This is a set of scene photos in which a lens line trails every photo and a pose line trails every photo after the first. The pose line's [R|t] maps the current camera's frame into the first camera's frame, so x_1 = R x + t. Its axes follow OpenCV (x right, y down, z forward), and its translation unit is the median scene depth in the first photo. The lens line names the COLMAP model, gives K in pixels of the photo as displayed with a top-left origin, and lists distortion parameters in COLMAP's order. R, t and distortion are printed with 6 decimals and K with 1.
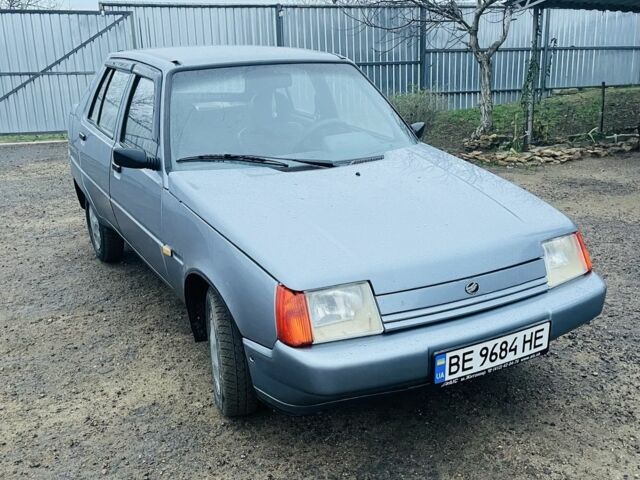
lens RADIAL K [[562.4, 0, 336.0], [0, 562.4, 240.2], [0, 0, 1]] dist [0.036182, 0.000150]
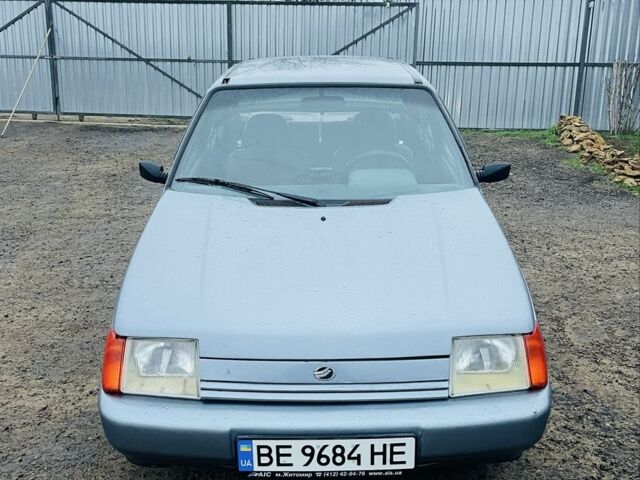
lens RADIAL K [[622.9, 0, 355.3], [0, 622.9, 238.4], [0, 0, 1]] dist [0.053245, -0.013834]
pose [[0.909047, 0.153327, -0.387459, 0.617897], [-0.162249, 0.986701, 0.009796, -0.134446], [0.383809, 0.053960, 0.921835, 0.128240]]
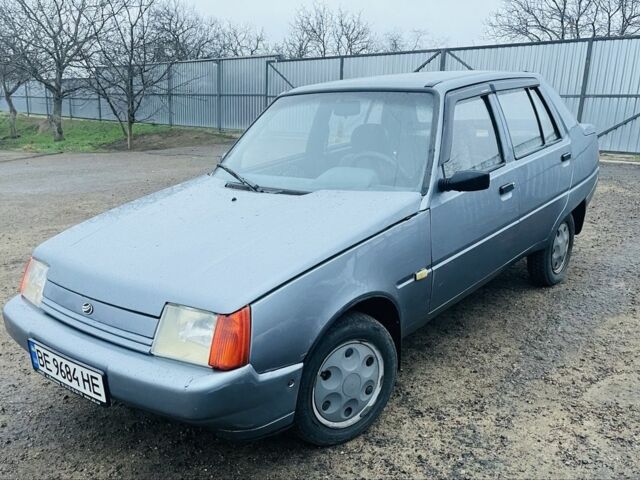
lens RADIAL K [[562.4, 0, 336.0], [0, 562.4, 240.2], [0, 0, 1]] dist [0.036182, 0.000150]
pose [[0.512104, 0.245484, -0.823096, 1.285965], [-0.274285, 0.954852, 0.114129, -0.277185], [0.813952, 0.167317, 0.556316, 0.766757]]
